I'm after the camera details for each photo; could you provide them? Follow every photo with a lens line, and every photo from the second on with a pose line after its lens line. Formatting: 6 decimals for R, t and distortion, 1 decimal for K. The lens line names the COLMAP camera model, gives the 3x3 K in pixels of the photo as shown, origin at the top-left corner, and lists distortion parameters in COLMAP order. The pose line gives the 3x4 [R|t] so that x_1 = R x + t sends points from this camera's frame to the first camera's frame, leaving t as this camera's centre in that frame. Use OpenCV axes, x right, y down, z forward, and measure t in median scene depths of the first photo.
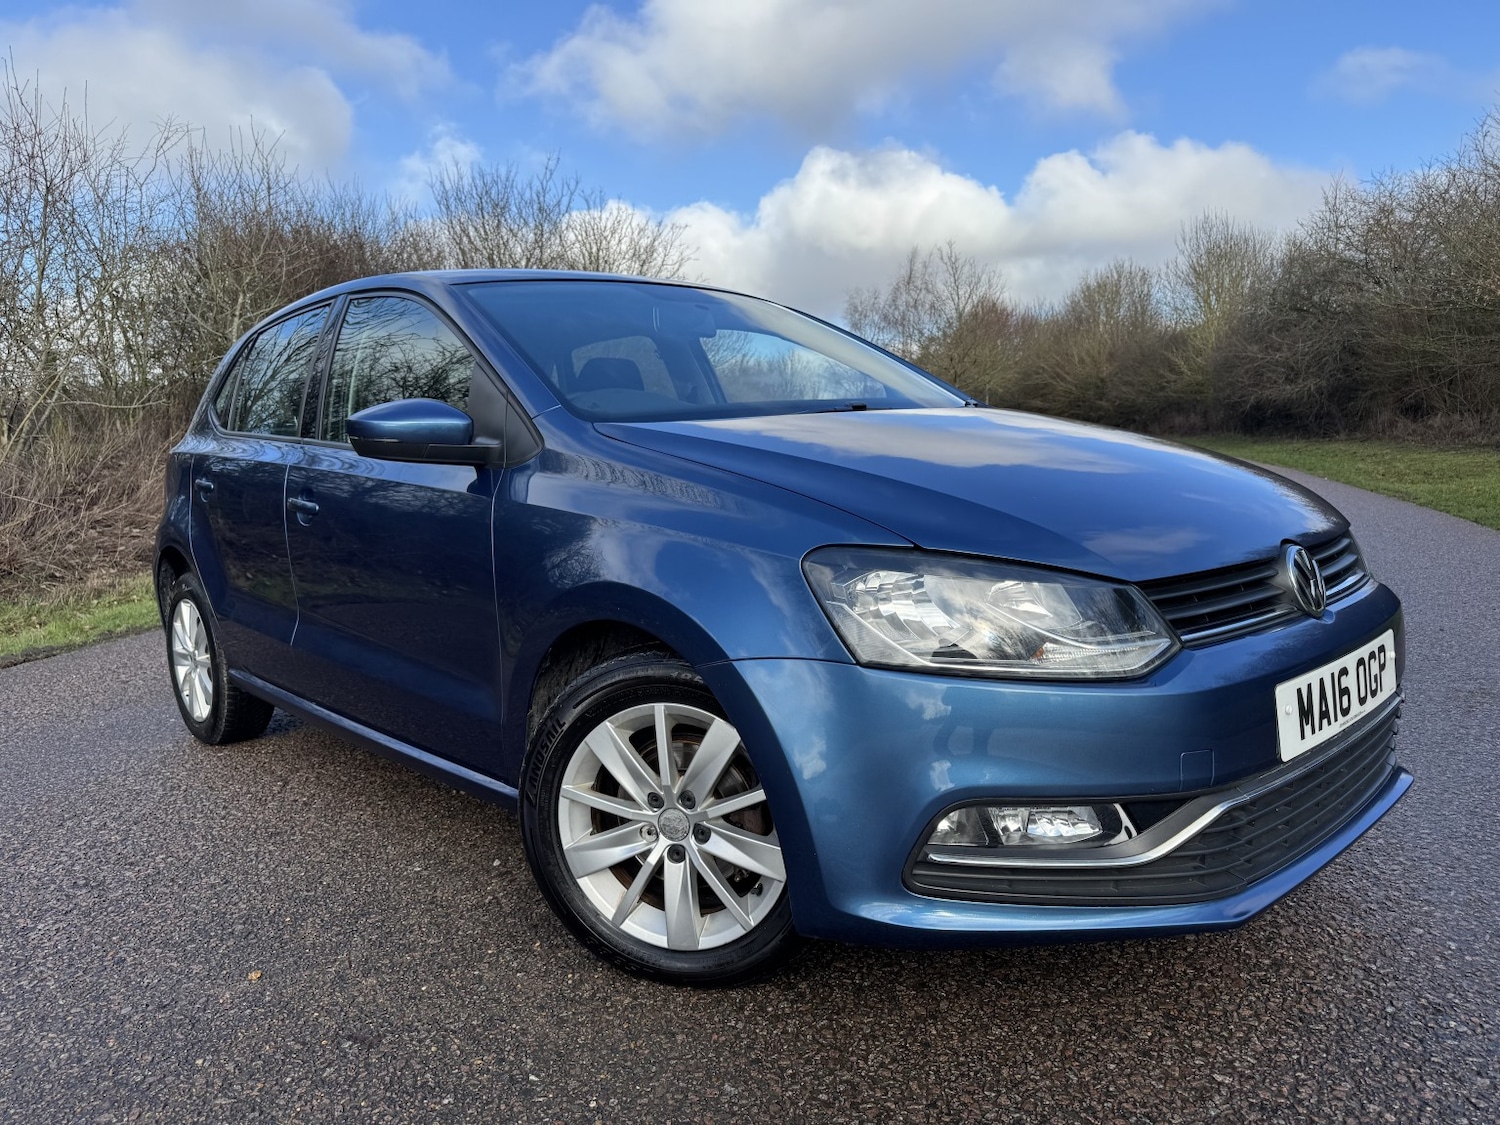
lens RADIAL K [[1079.7, 0, 742.0], [0, 1079.7, 557.3], [0, 0, 1]] dist [0.024810, -0.027333]
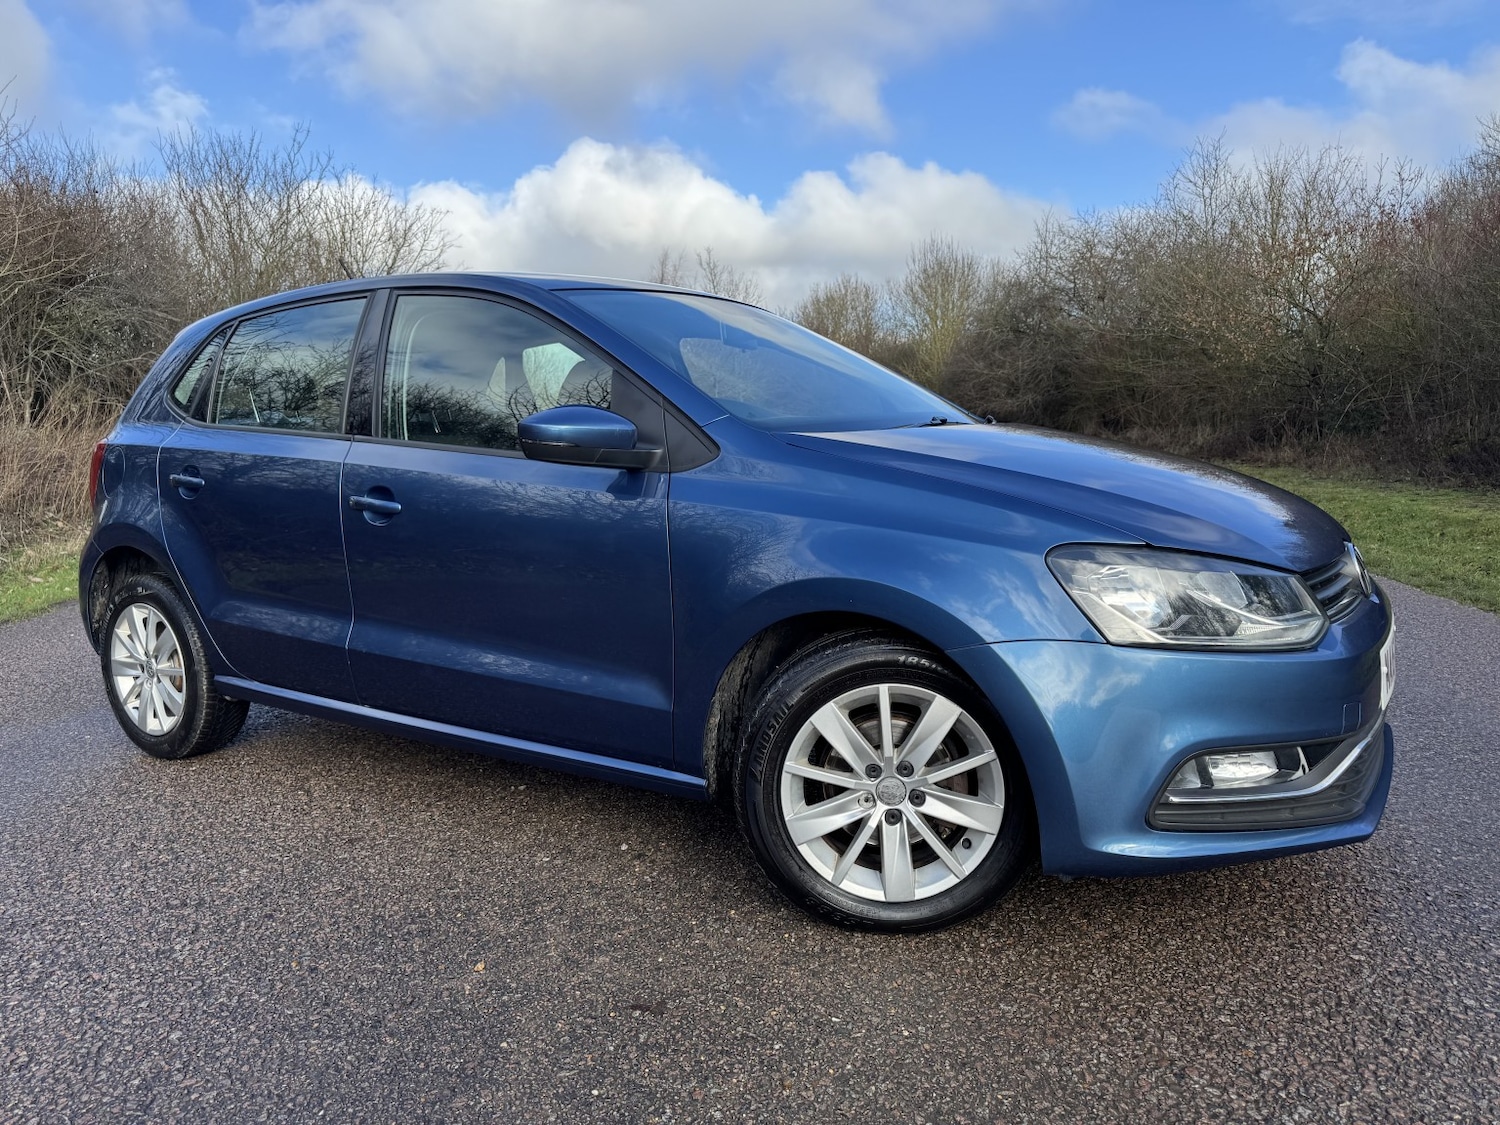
lens RADIAL K [[1079.7, 0, 757.1], [0, 1079.7, 557.2], [0, 0, 1]] dist [0.024810, -0.027333]
pose [[0.967078, -0.004734, 0.254435, -0.062700], [0.004396, 0.999989, 0.001897, -0.000029], [-0.254441, -0.000716, 0.967088, -0.007153]]
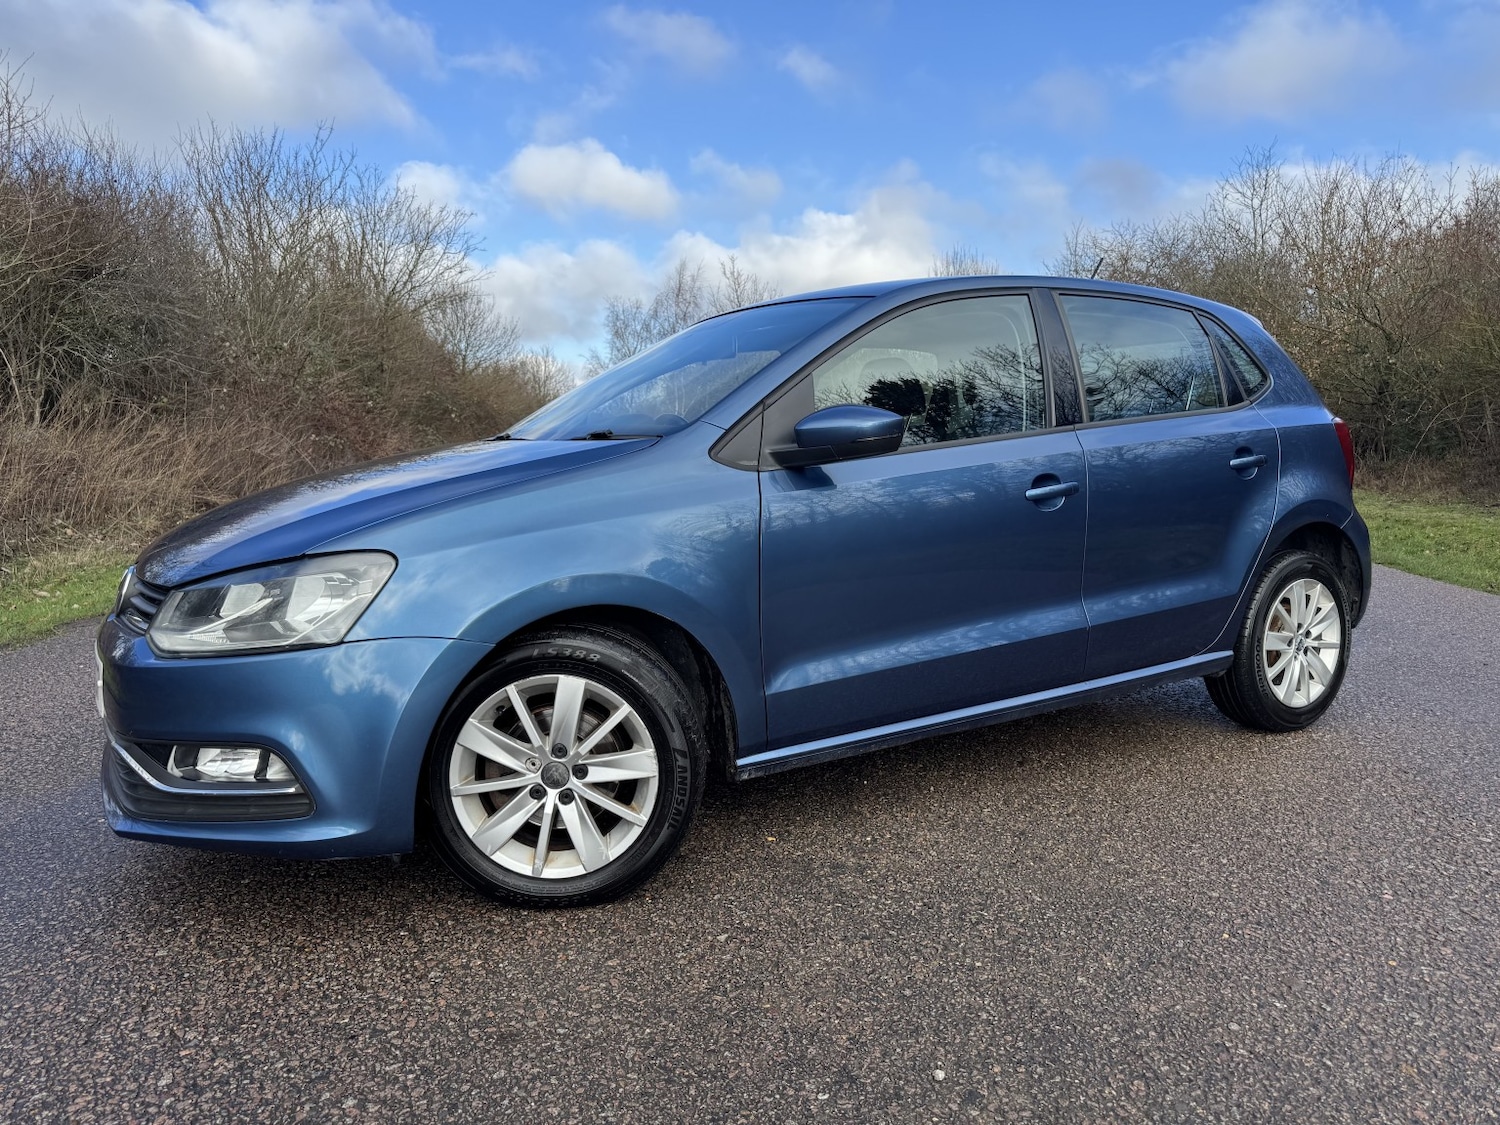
lens RADIAL K [[1079.7, 0, 750.9], [0, 1079.7, 557.6], [0, 0, 1]] dist [0.024810, -0.027333]
pose [[0.969168, 0.013442, 0.246036, -0.085881], [-0.011270, 0.999884, -0.010234, -0.004915], [-0.246145, 0.007145, 0.969207, 0.061936]]
